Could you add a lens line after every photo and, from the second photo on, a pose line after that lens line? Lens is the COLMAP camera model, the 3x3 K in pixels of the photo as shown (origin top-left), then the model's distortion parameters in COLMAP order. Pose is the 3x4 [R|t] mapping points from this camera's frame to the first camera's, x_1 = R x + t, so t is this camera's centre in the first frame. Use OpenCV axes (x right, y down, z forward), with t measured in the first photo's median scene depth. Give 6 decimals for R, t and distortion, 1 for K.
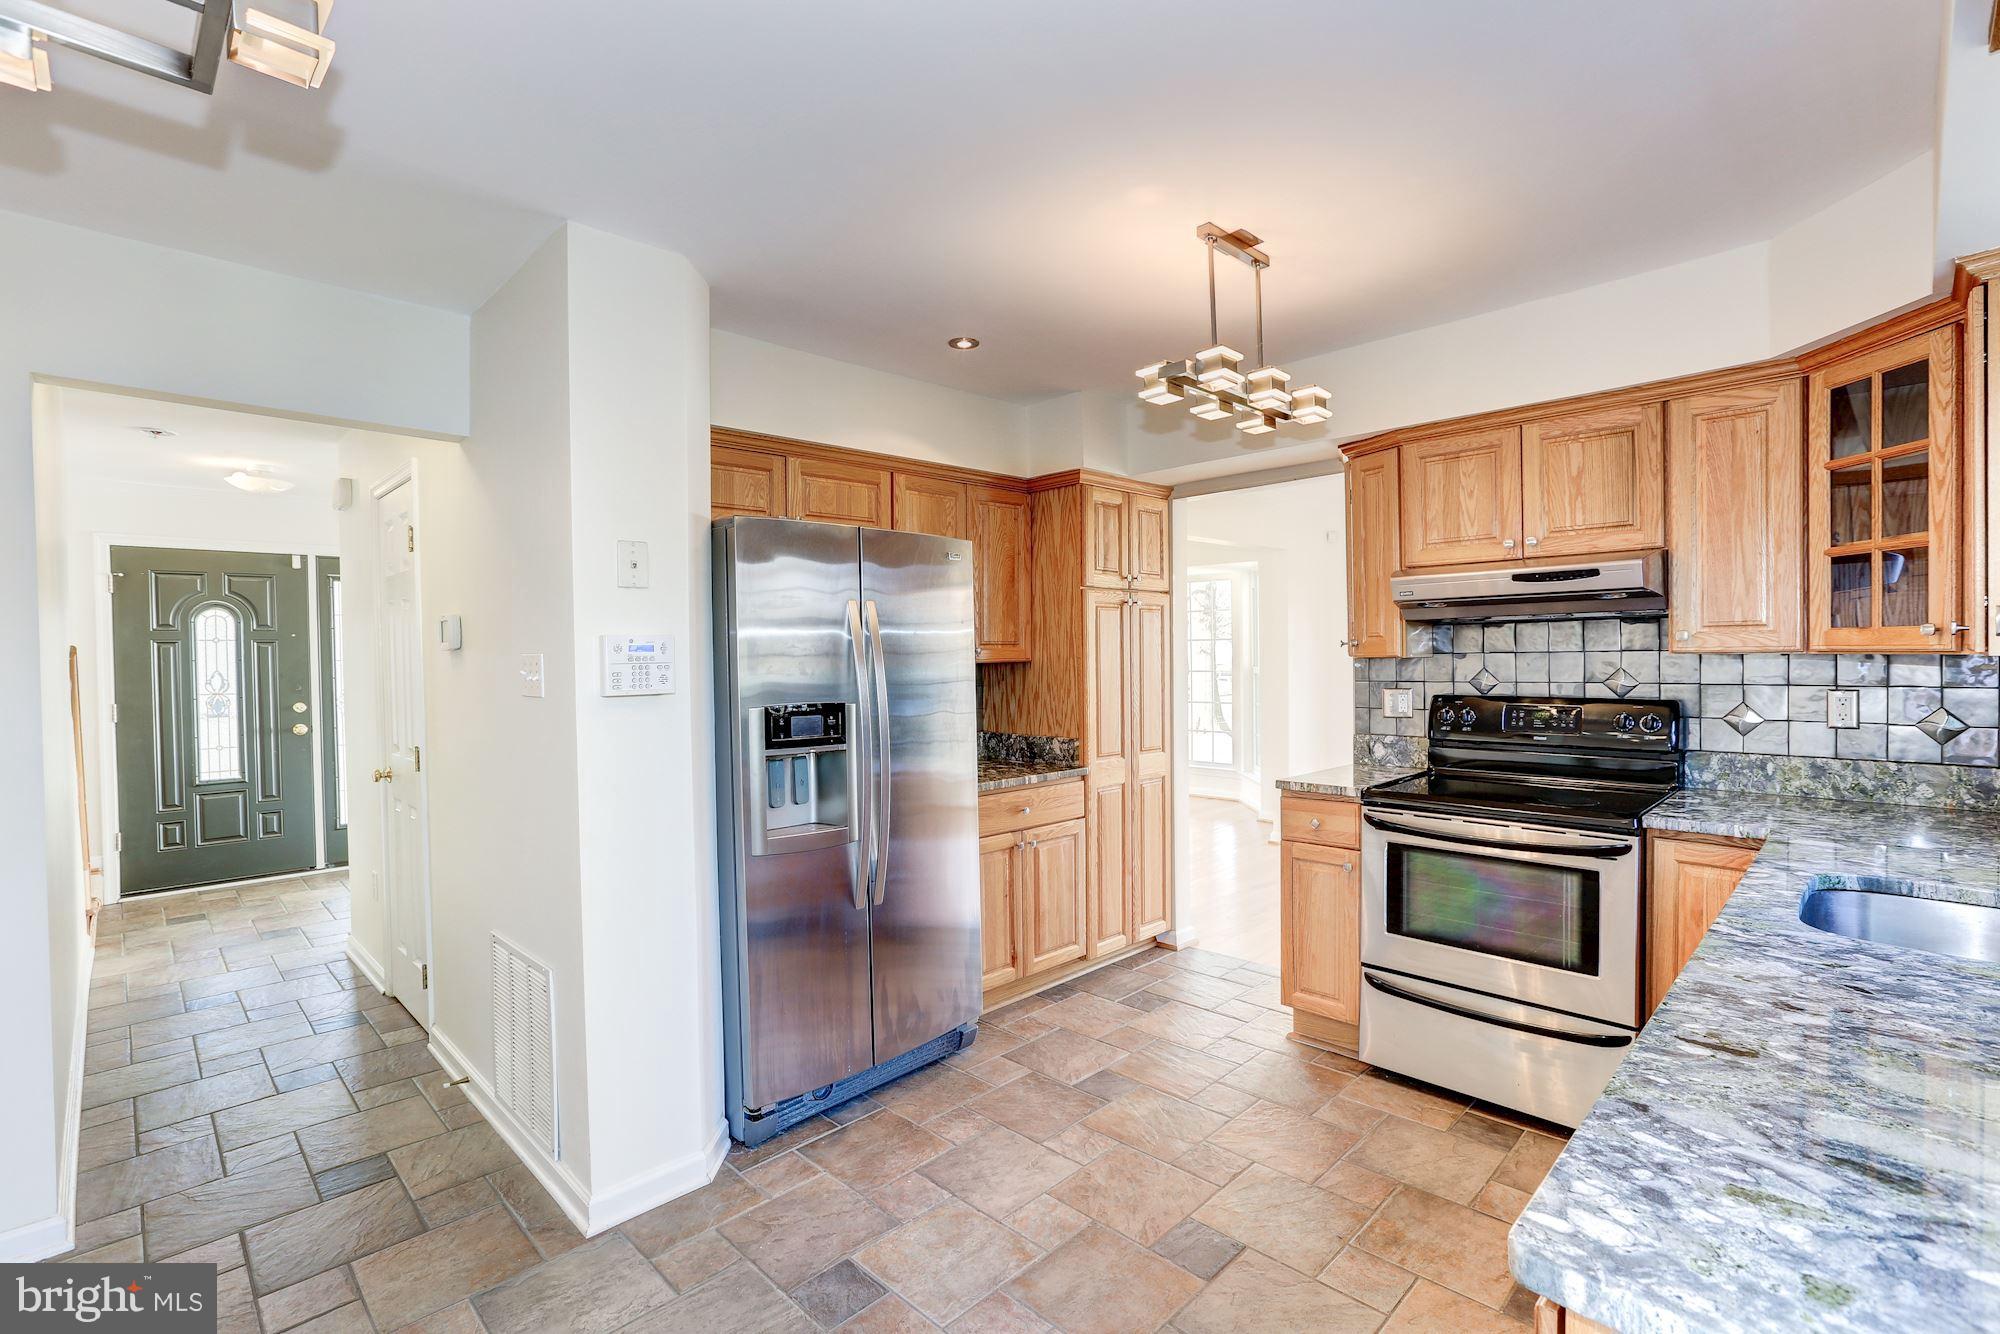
lens RADIAL K [[902.4, 0, 1004.4], [0, 902.4, 667.4], [0, 0, 1]] dist [-0.040688, 0.020018]
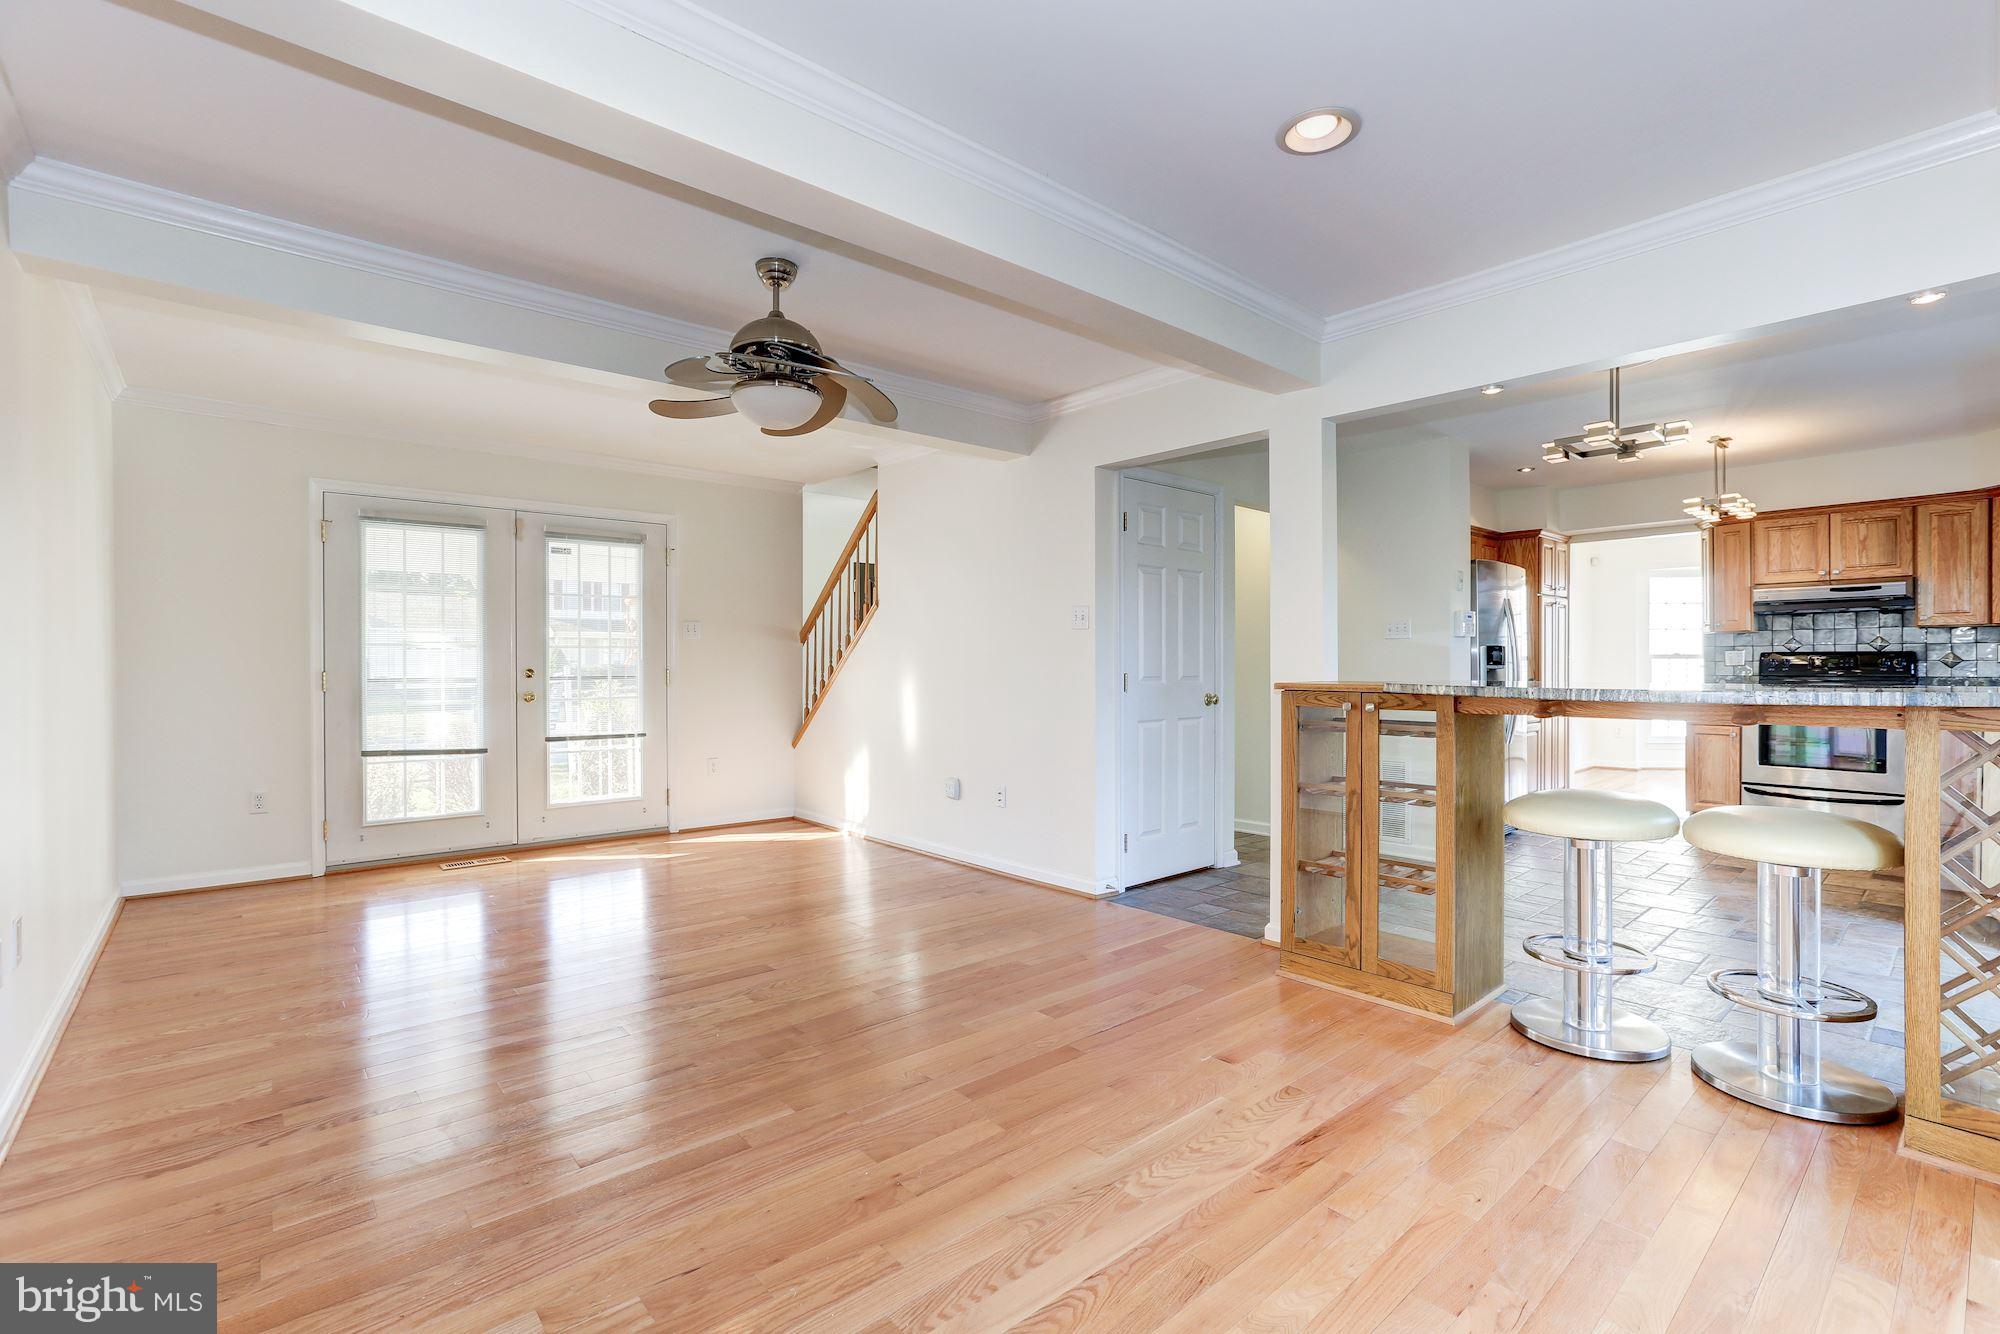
lens RADIAL K [[902.4, 0, 1004.4], [0, 902.4, 667.4], [0, 0, 1]] dist [-0.040688, 0.020018]
pose [[0.998201, 0.010448, -0.059046, -1.185801], [-0.011165, 0.999868, -0.011837, 0.120862], [0.058915, 0.012475, 0.998185, -1.123942]]
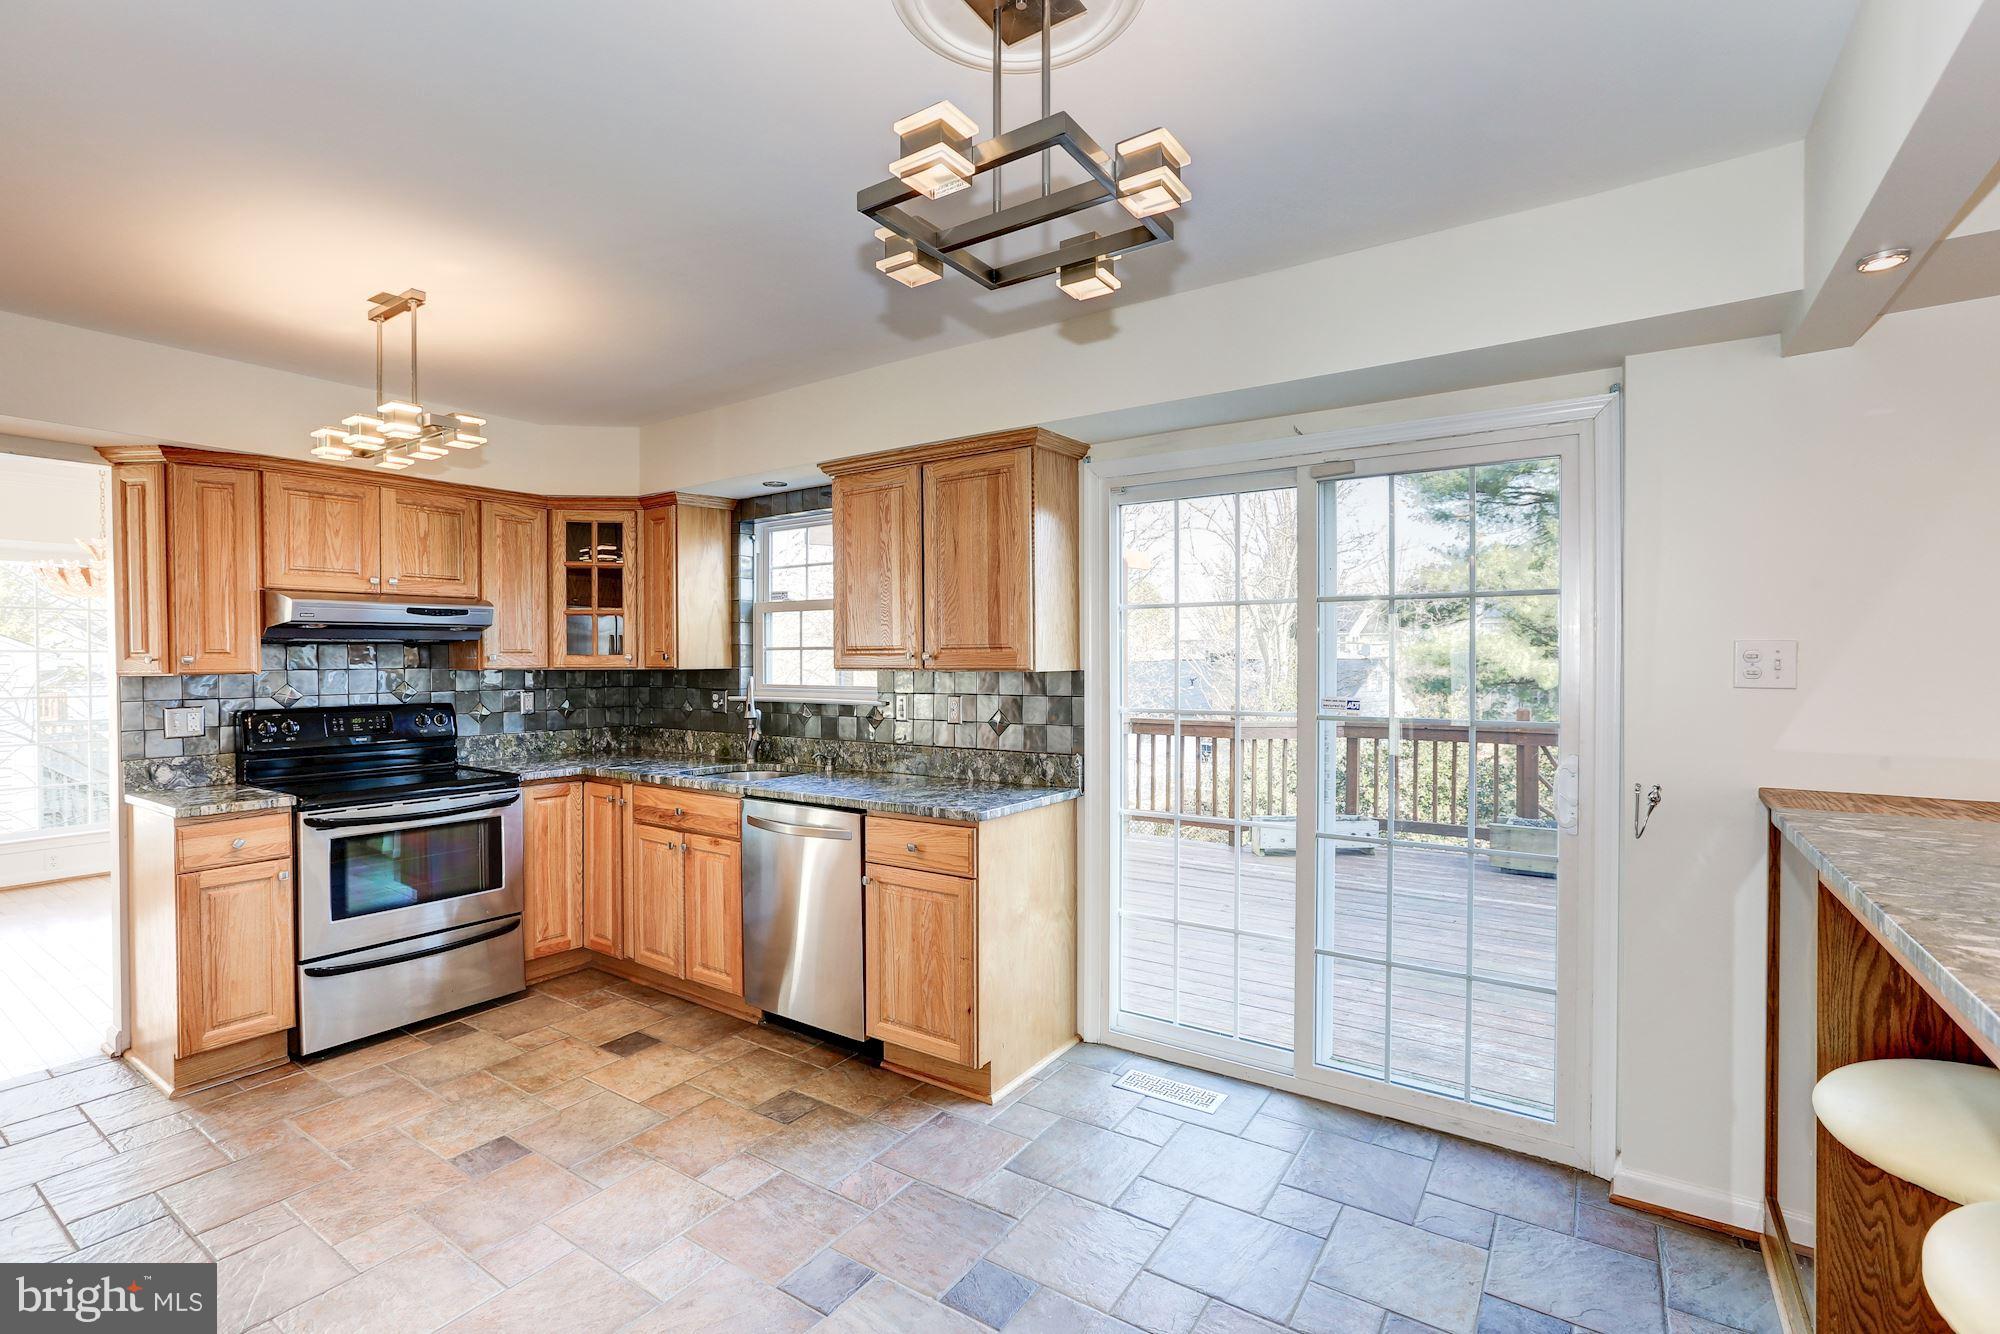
lens RADIAL K [[902.4, 0, 1004.4], [0, 902.4, 667.4], [0, 0, 1]] dist [-0.040688, 0.020018]
pose [[-0.192332, 0.006208, 0.981310, -0.827993], [0.021817, 0.999760, -0.002049, 0.002703], [-0.981087, 0.021015, -0.192421, 0.397874]]
